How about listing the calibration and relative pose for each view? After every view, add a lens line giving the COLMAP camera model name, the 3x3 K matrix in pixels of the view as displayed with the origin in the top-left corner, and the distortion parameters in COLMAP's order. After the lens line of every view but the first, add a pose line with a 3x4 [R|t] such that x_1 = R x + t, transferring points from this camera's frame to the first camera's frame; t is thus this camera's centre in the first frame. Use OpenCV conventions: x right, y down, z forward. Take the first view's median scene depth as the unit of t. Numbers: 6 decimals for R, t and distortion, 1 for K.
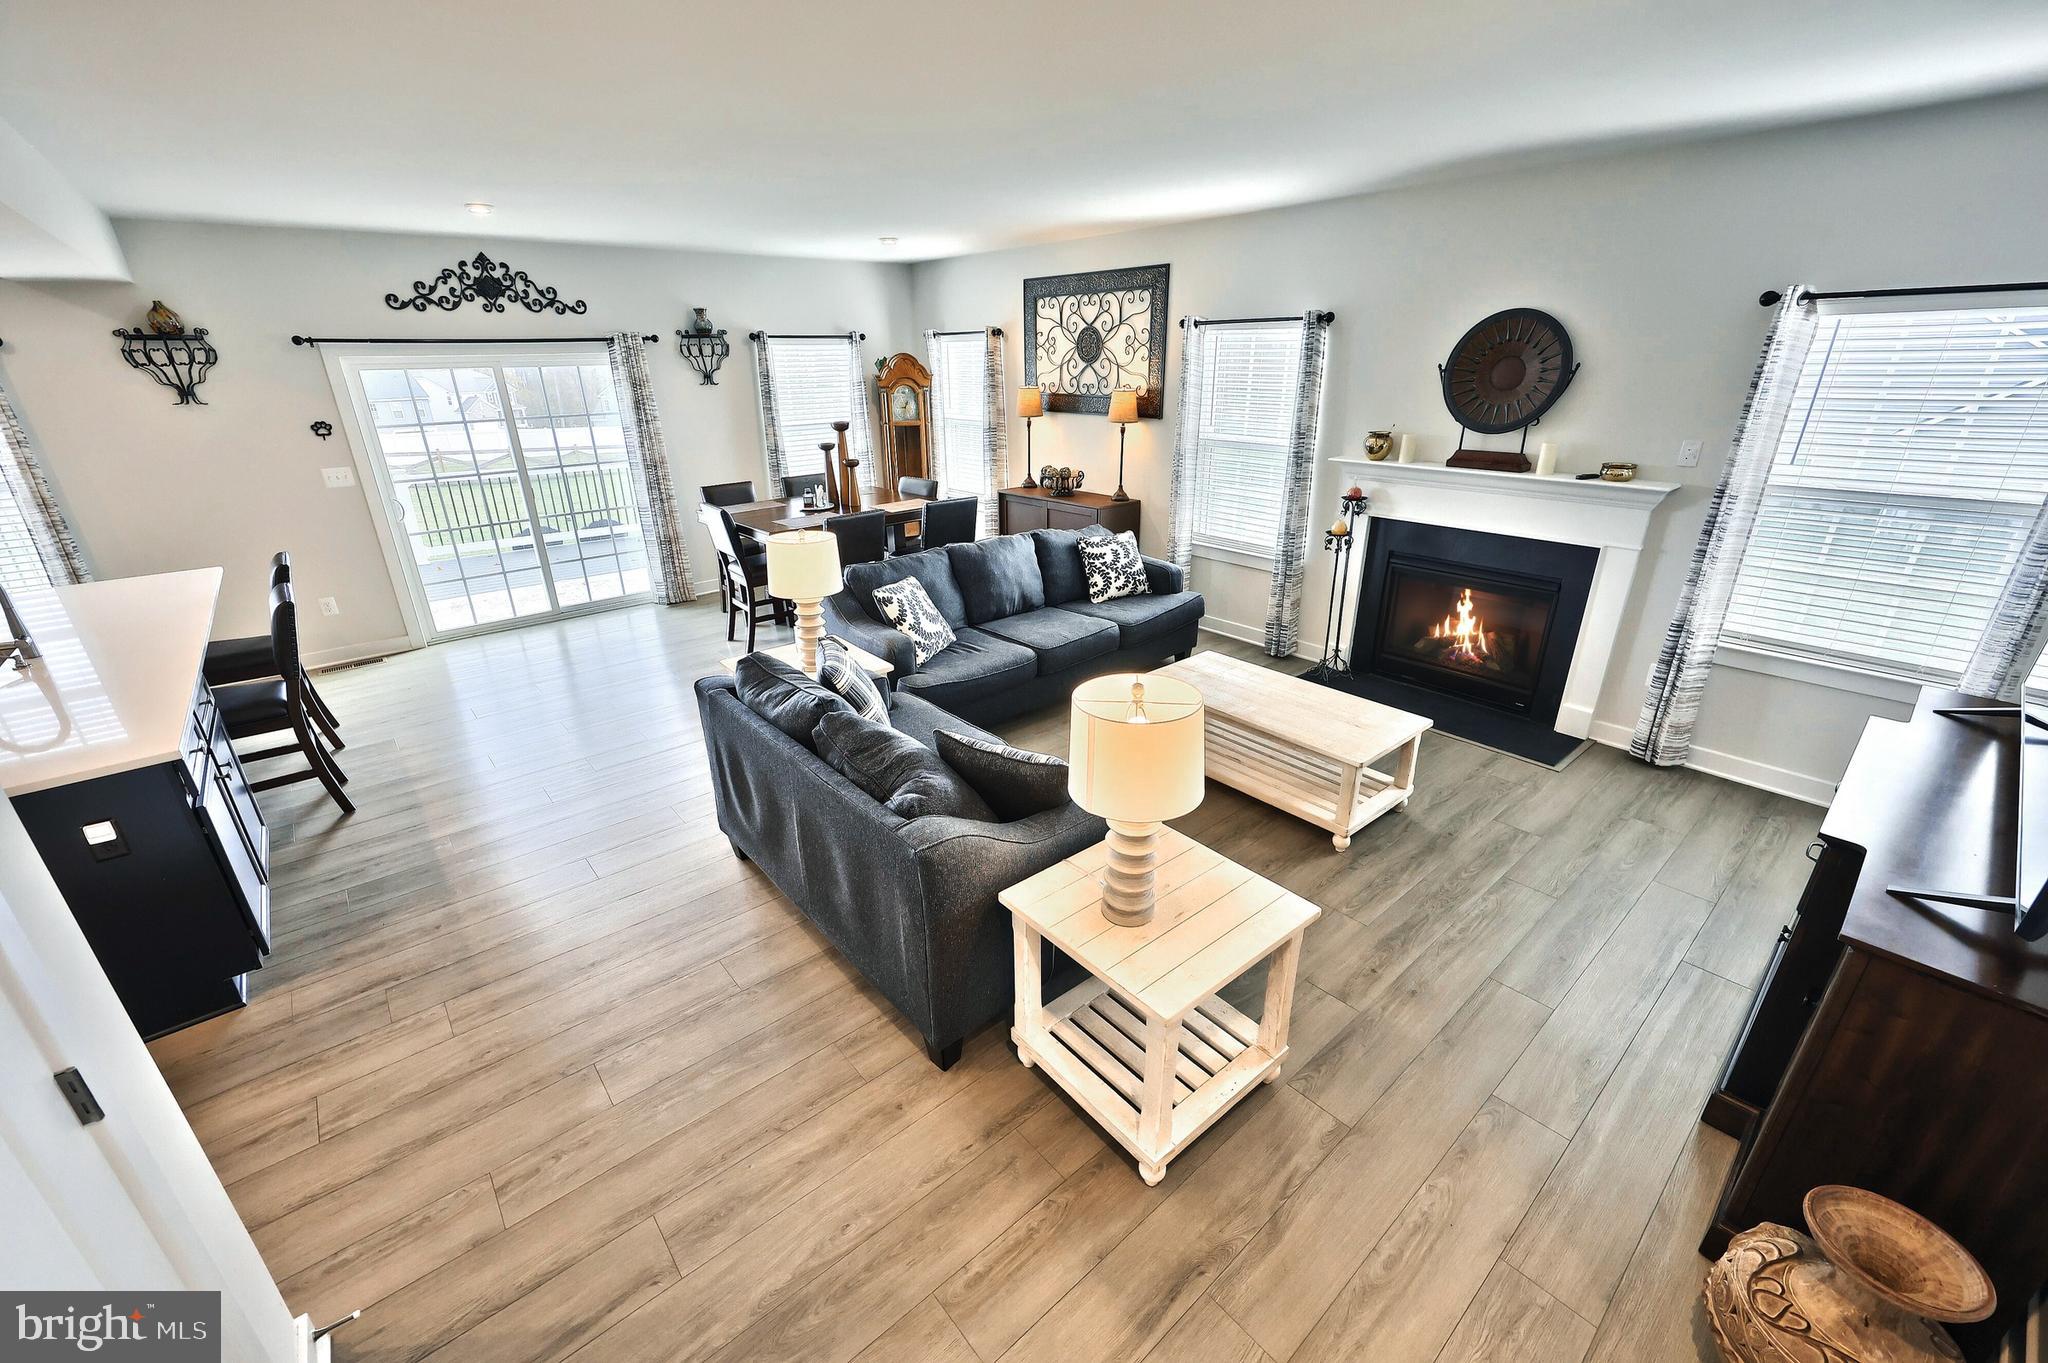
lens RADIAL K [[826.4, 0, 1024.0], [0, 826.4, 681.5], [0, 0, 1]] dist [0.000441, 0.000106]
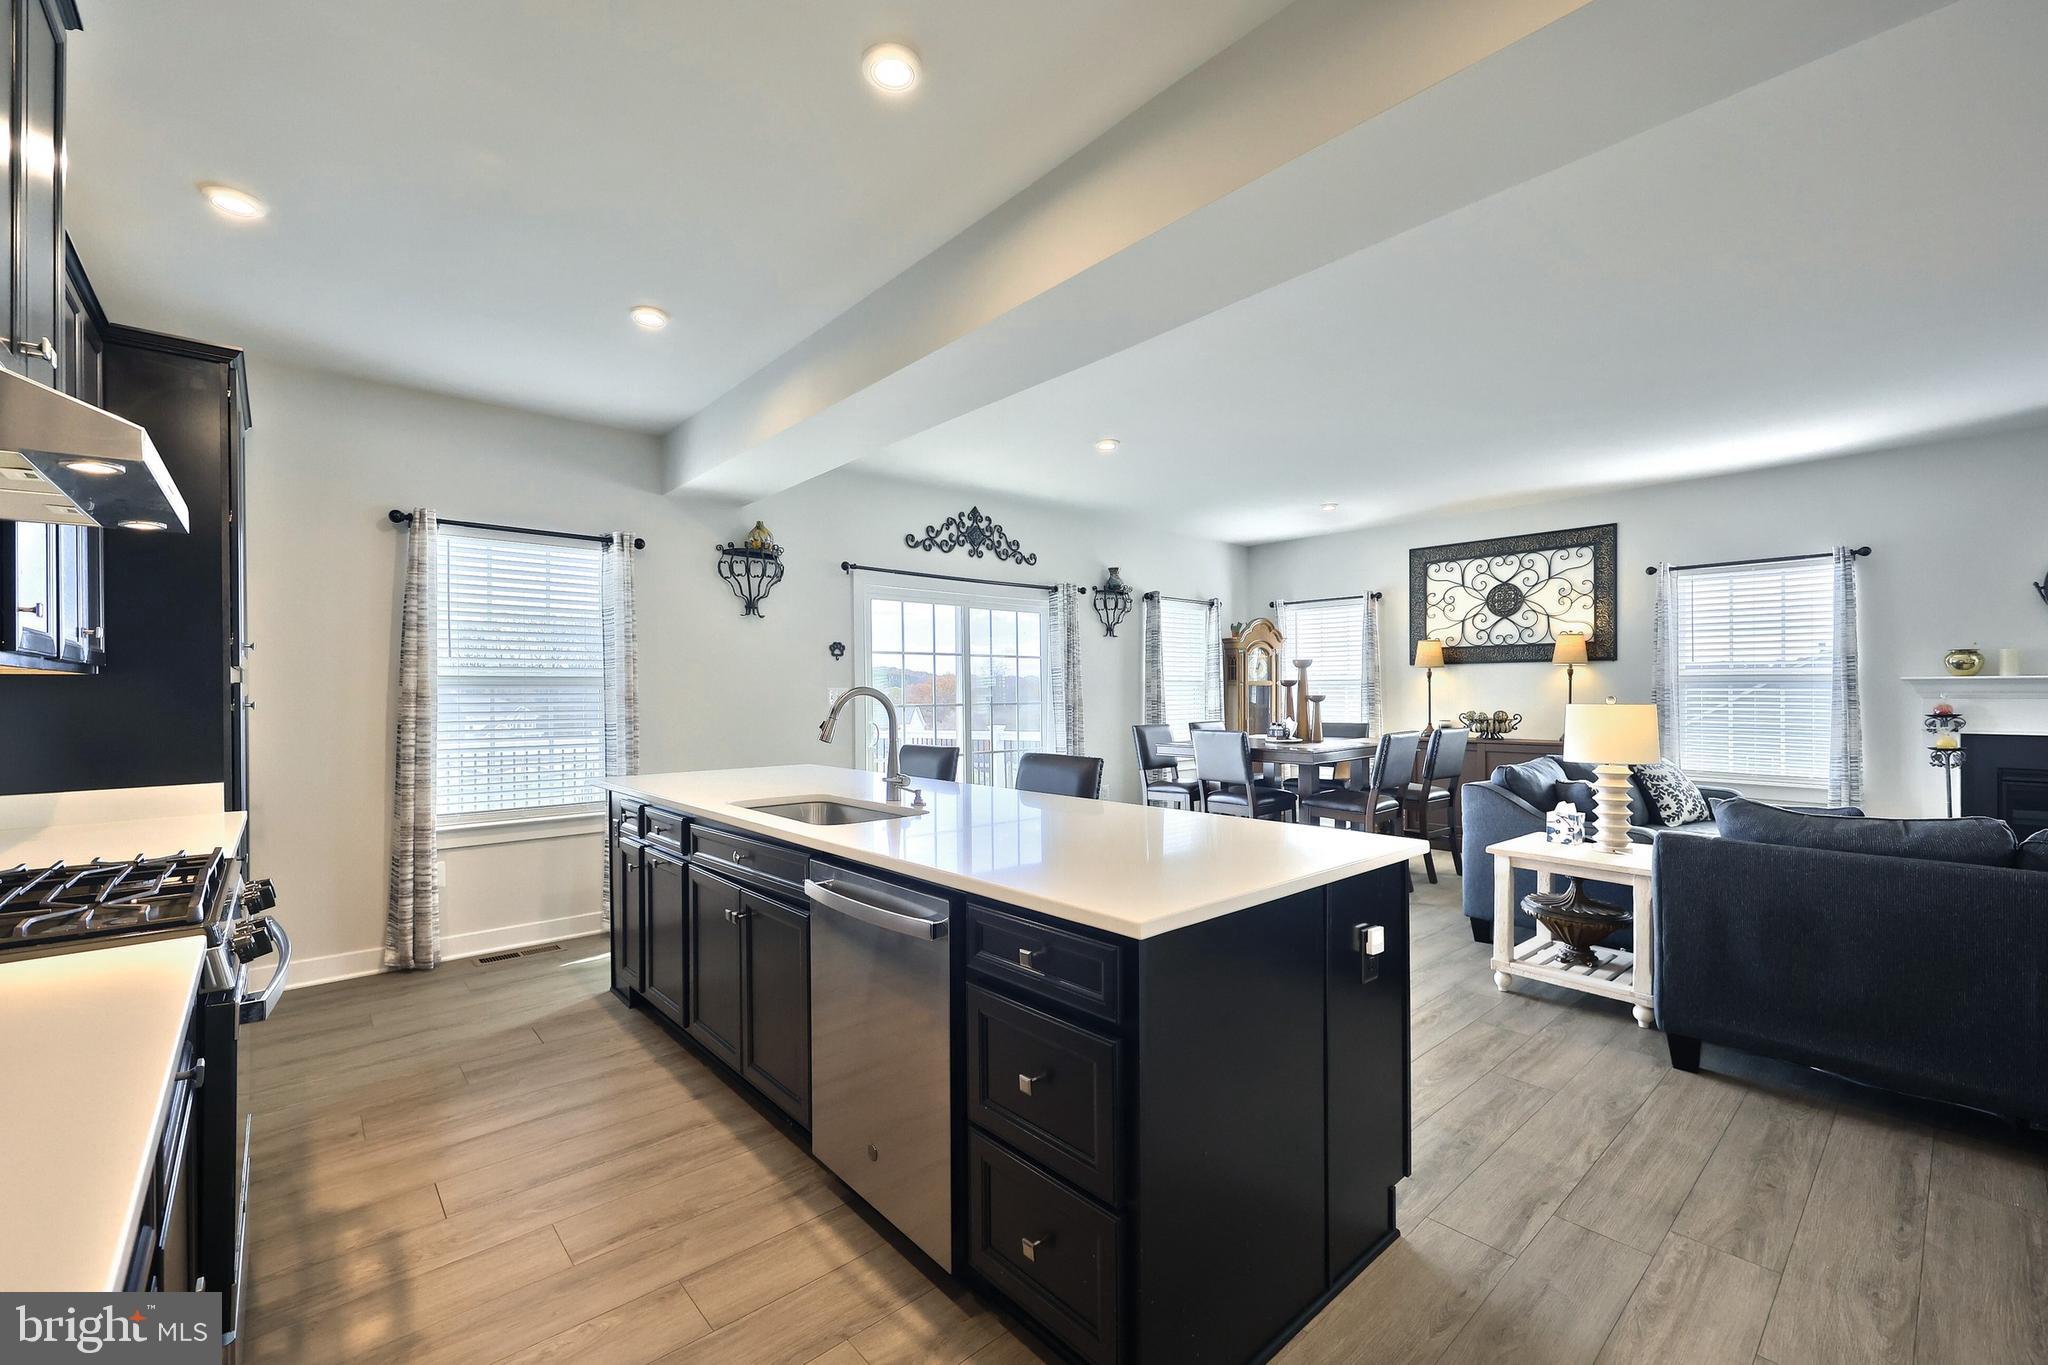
lens RADIAL K [[838.6, 0, 1030.3], [0, 838.6, 690.8], [0, 0, 1]] dist [-0.001124, -0.000277]
pose [[0.999882, 0.011080, 0.010606, -0.563256], [-0.006368, 0.928962, -0.370120, 0.101330], [-0.013953, 0.370009, 0.928923, 0.070239]]
